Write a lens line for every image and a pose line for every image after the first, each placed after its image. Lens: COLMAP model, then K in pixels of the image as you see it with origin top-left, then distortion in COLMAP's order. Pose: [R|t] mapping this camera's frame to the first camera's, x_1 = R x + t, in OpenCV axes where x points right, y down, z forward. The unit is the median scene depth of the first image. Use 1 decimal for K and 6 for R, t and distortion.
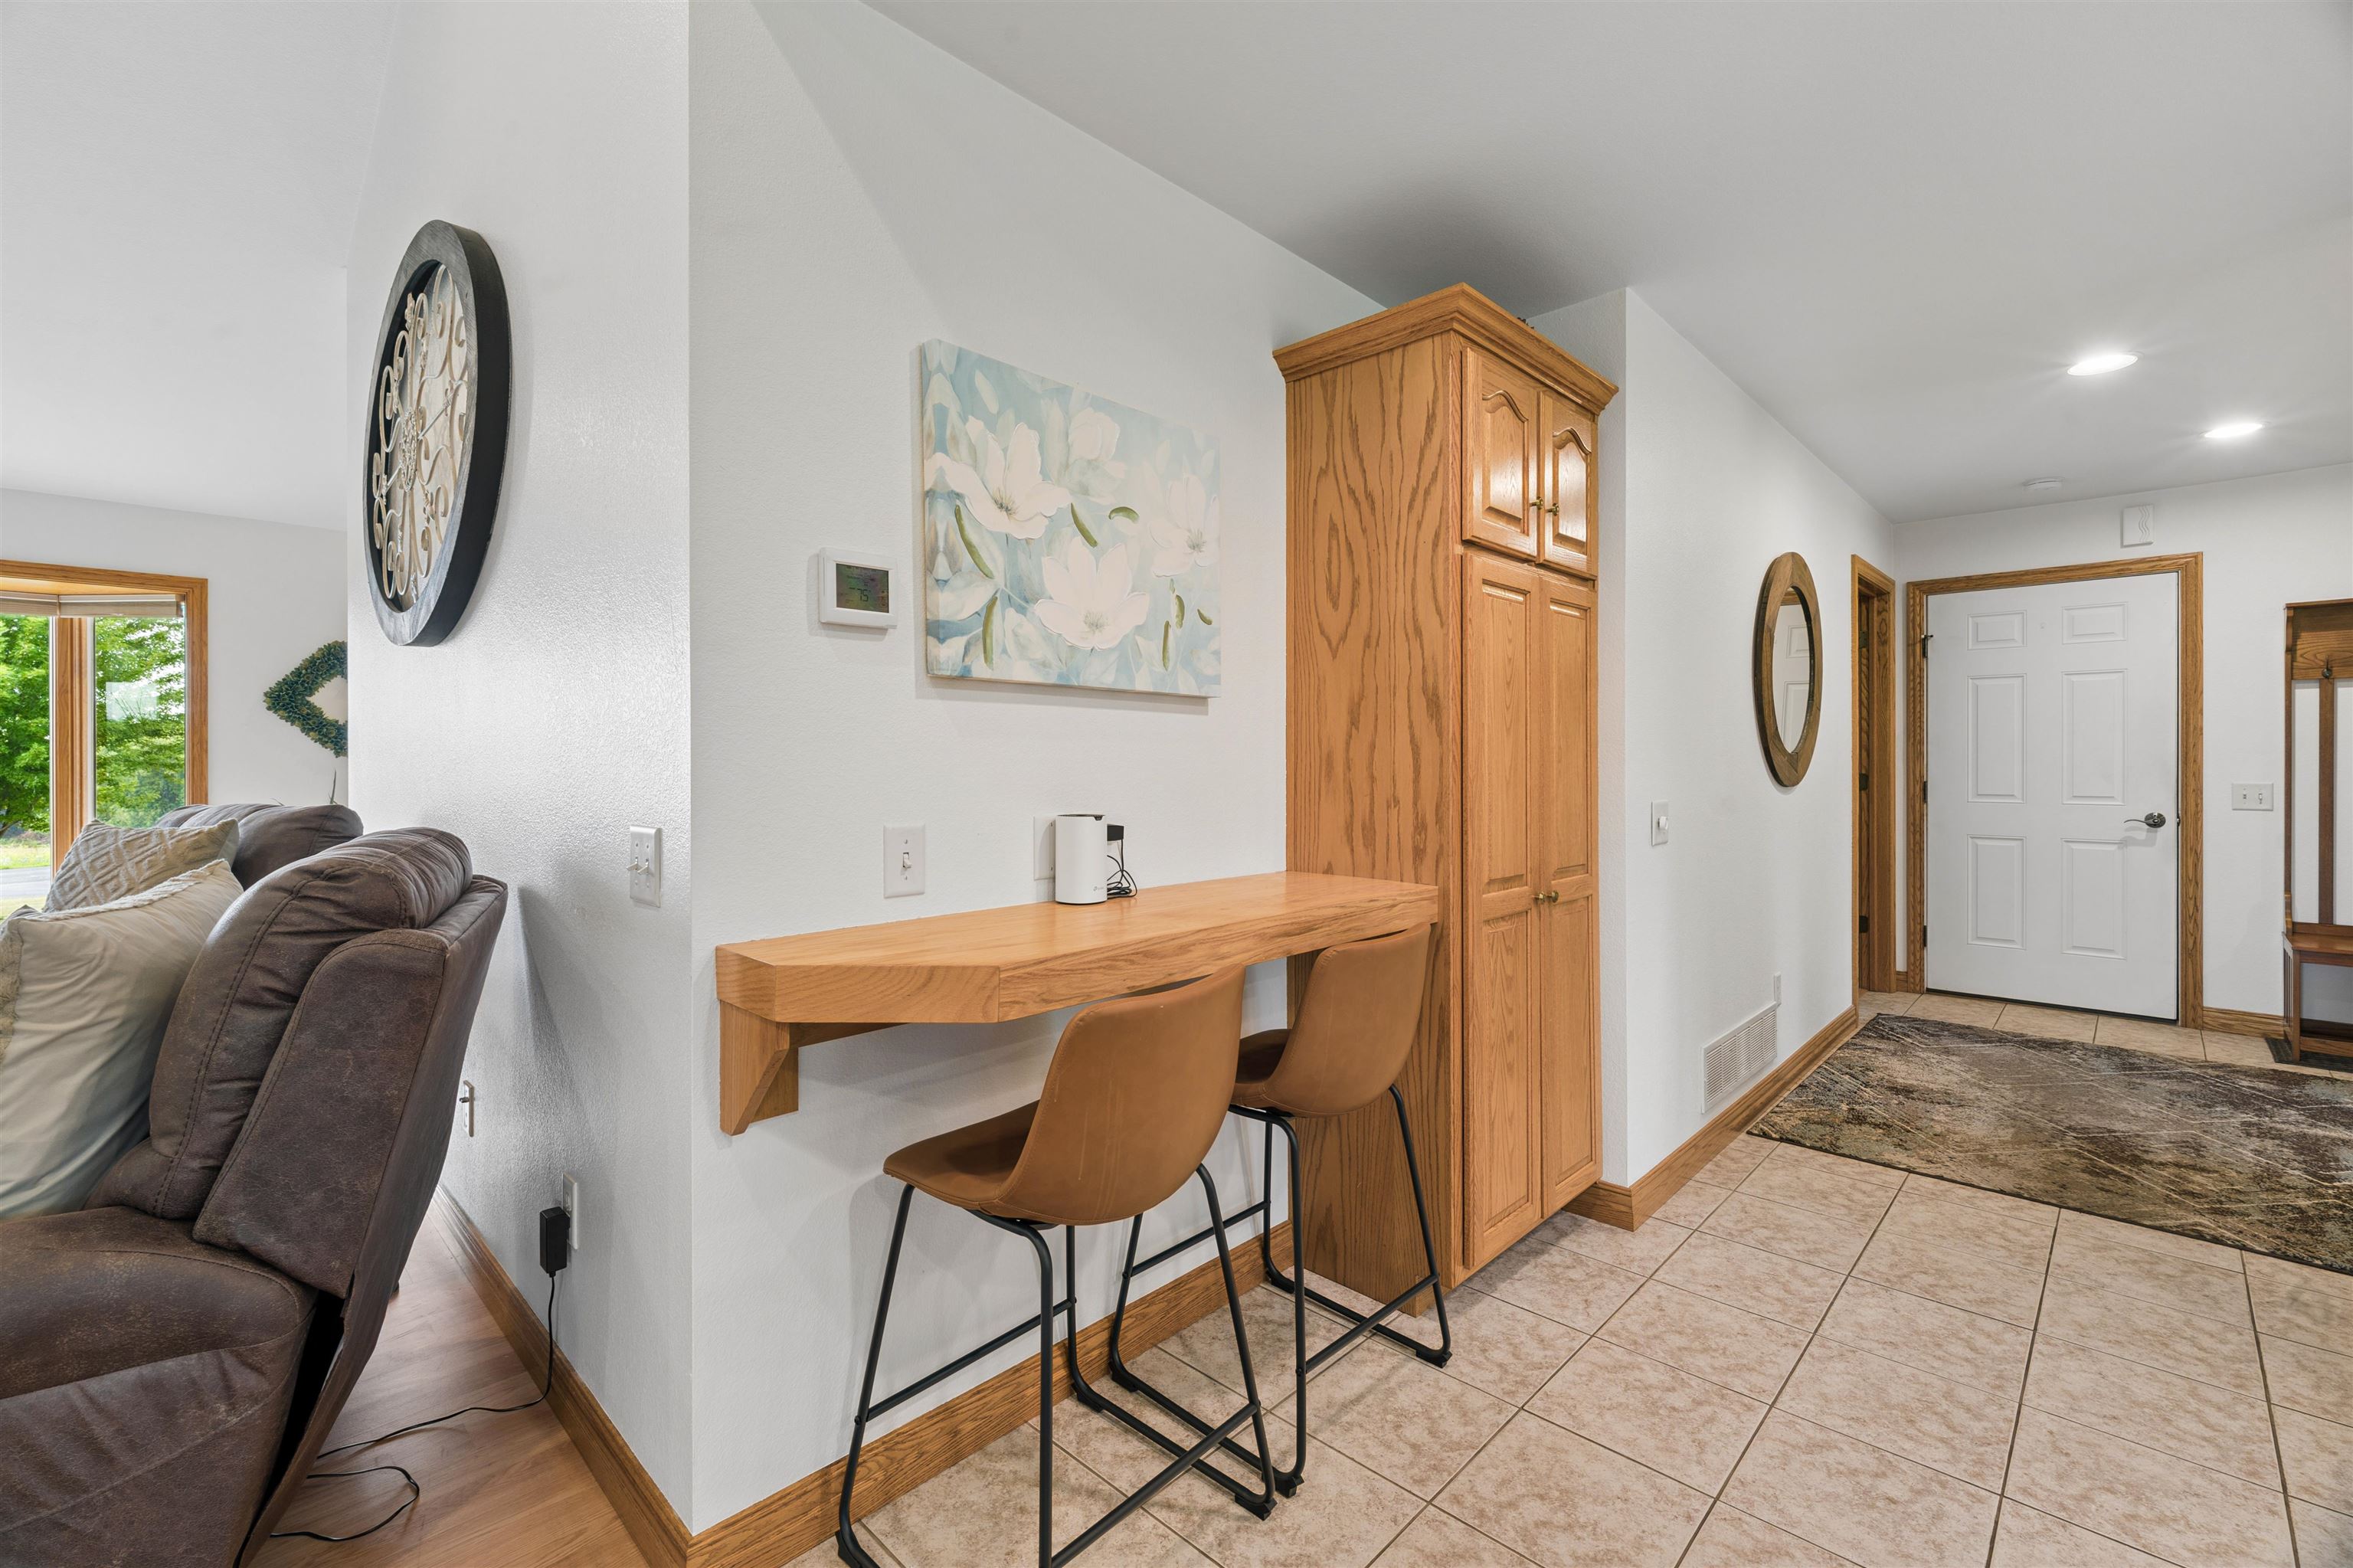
lens RADIAL K [[1019.3, 0, 1141.5], [0, 1019.3, 763.2], [0, 0, 1]] dist [0.014420, -0.004660]
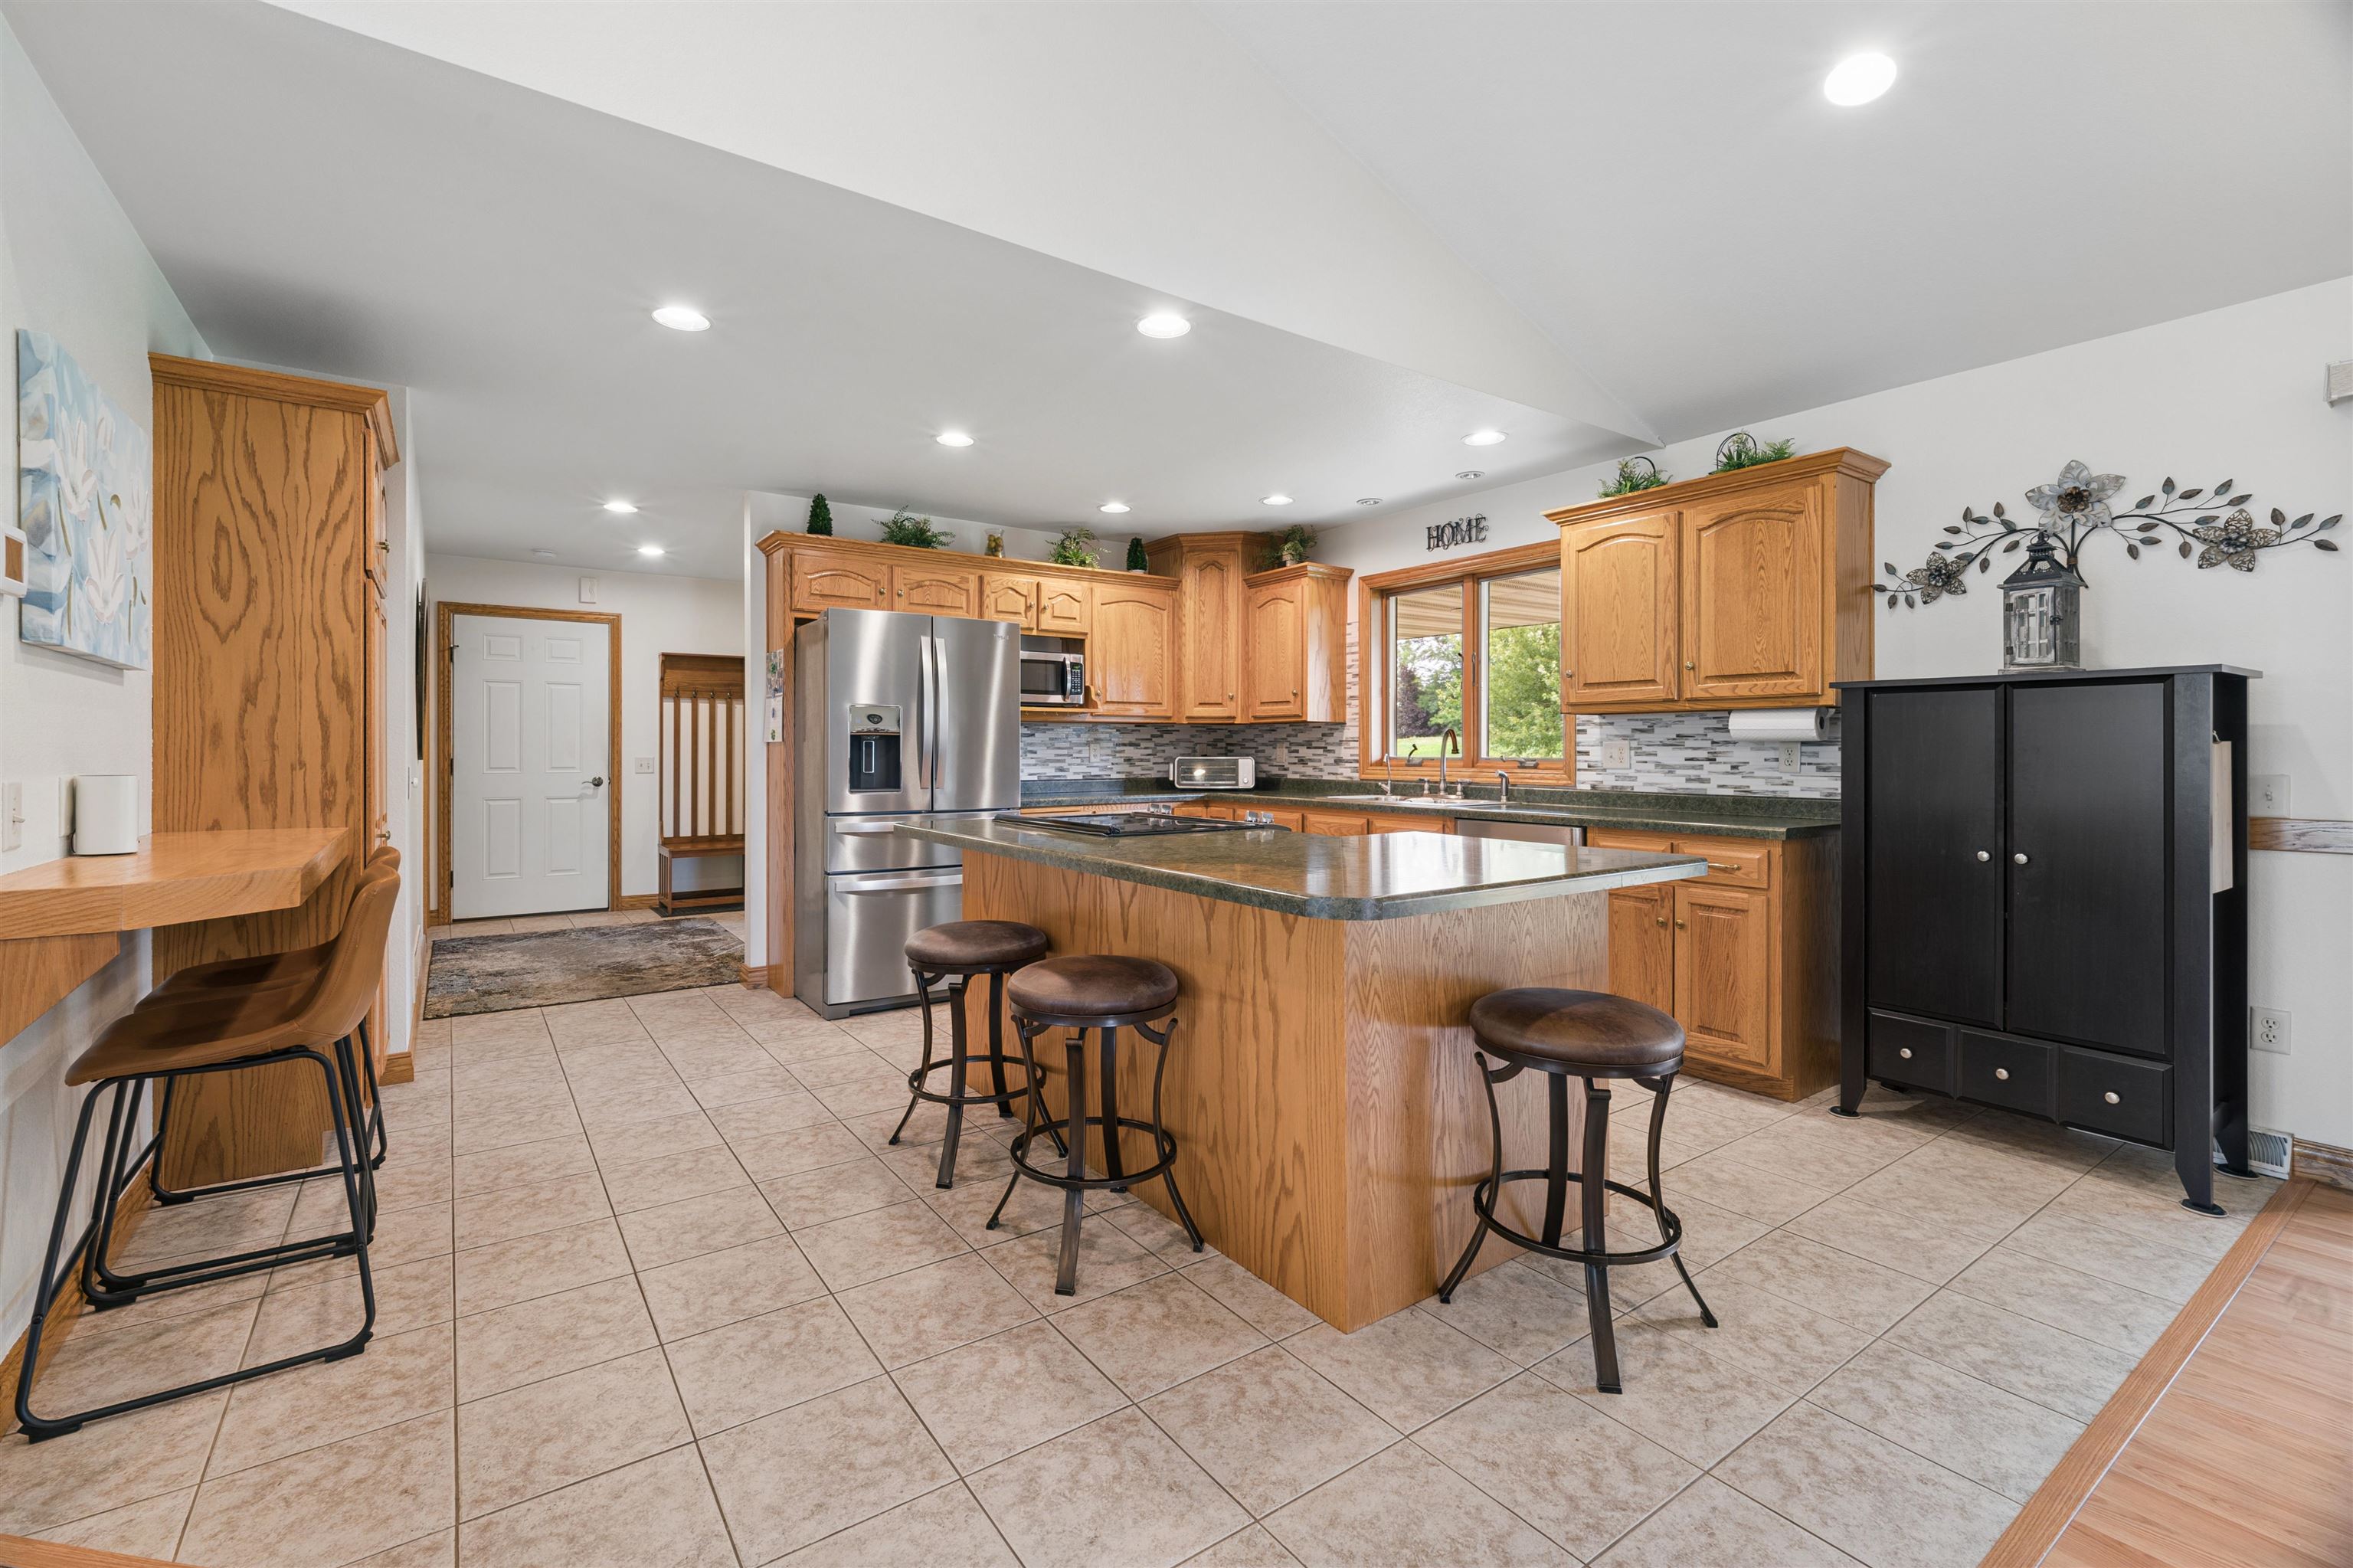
lens RADIAL K [[1000.3, 0, 1182.4], [0, 1000.3, 760.8], [0, 0, 1]] dist [-0.000235, -0.000271]
pose [[0.167656, -0.009032, 0.985804, -0.793745], [-0.000212, 0.999958, 0.009198, 0.021768], [-0.985845, -0.001751, 0.167647, -0.279493]]
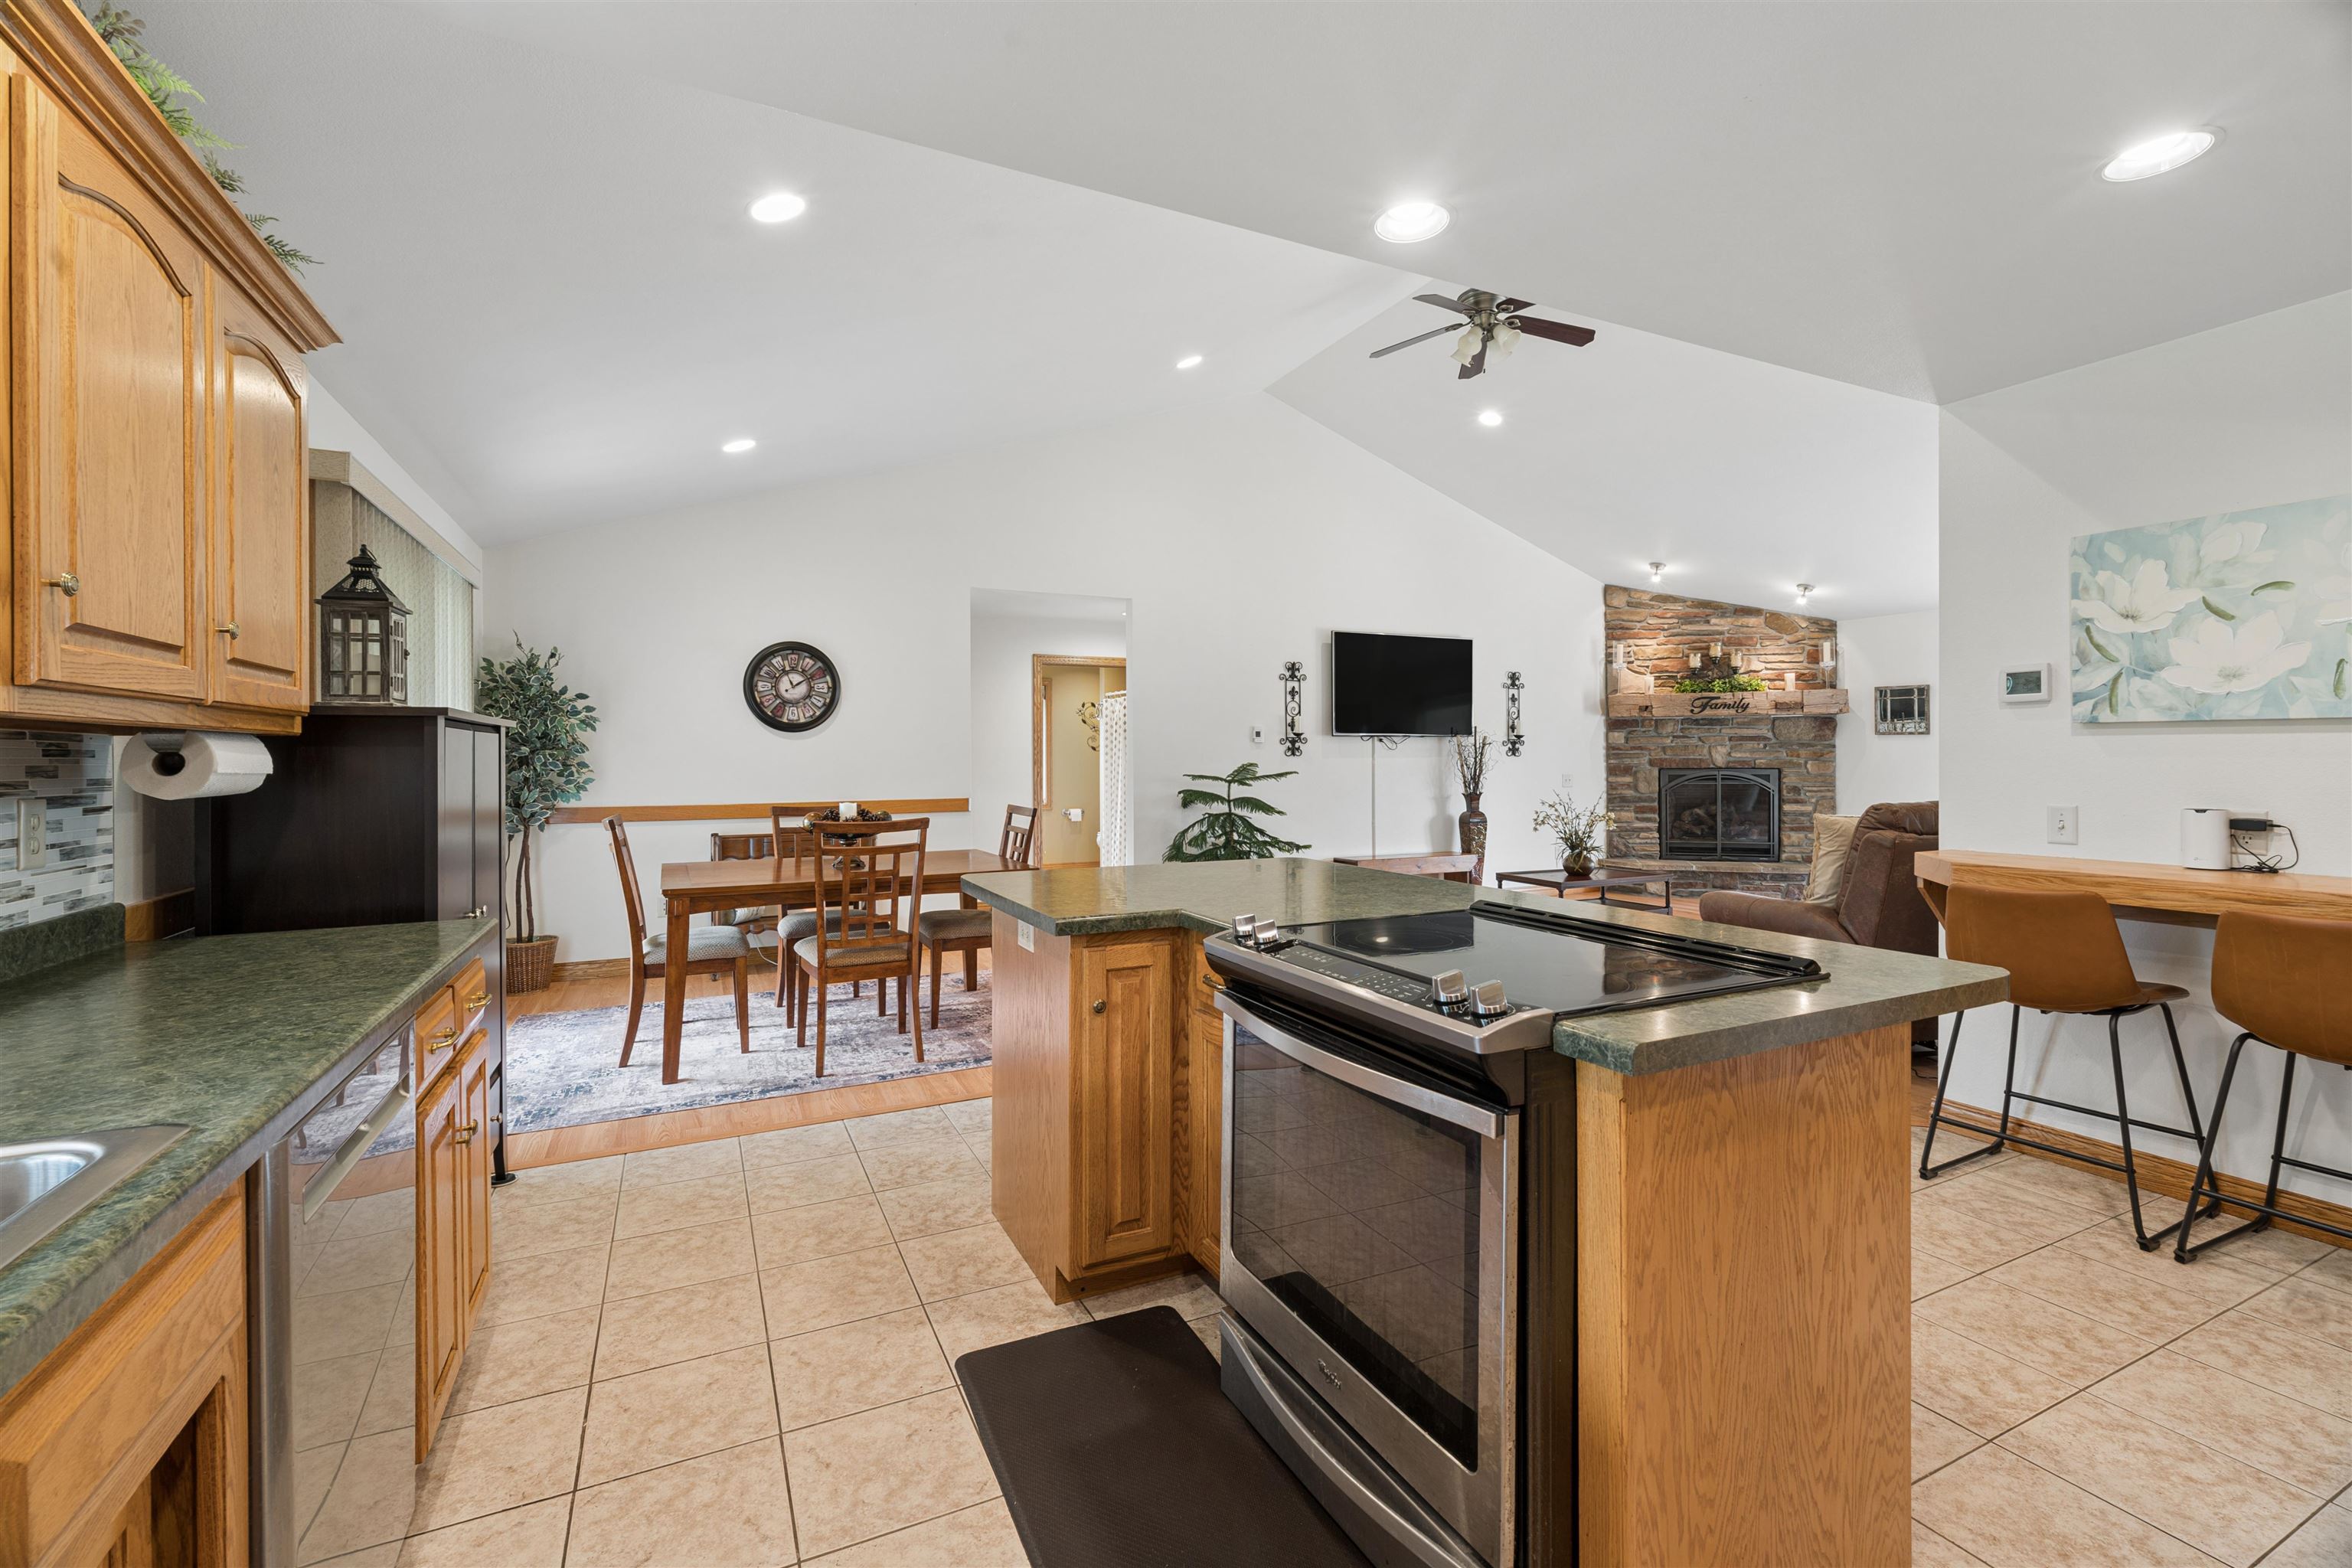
lens RADIAL K [[999.9, 0, 1181.9], [0, 999.9, 760.8], [0, 0, 1]] dist [-0.000235, -0.000271]
pose [[-0.343769, 0.006034, -0.939035, 1.547673], [0.004479, 0.999979, 0.004785, -0.027232], [0.939044, -0.002561, -0.343788, 0.098150]]
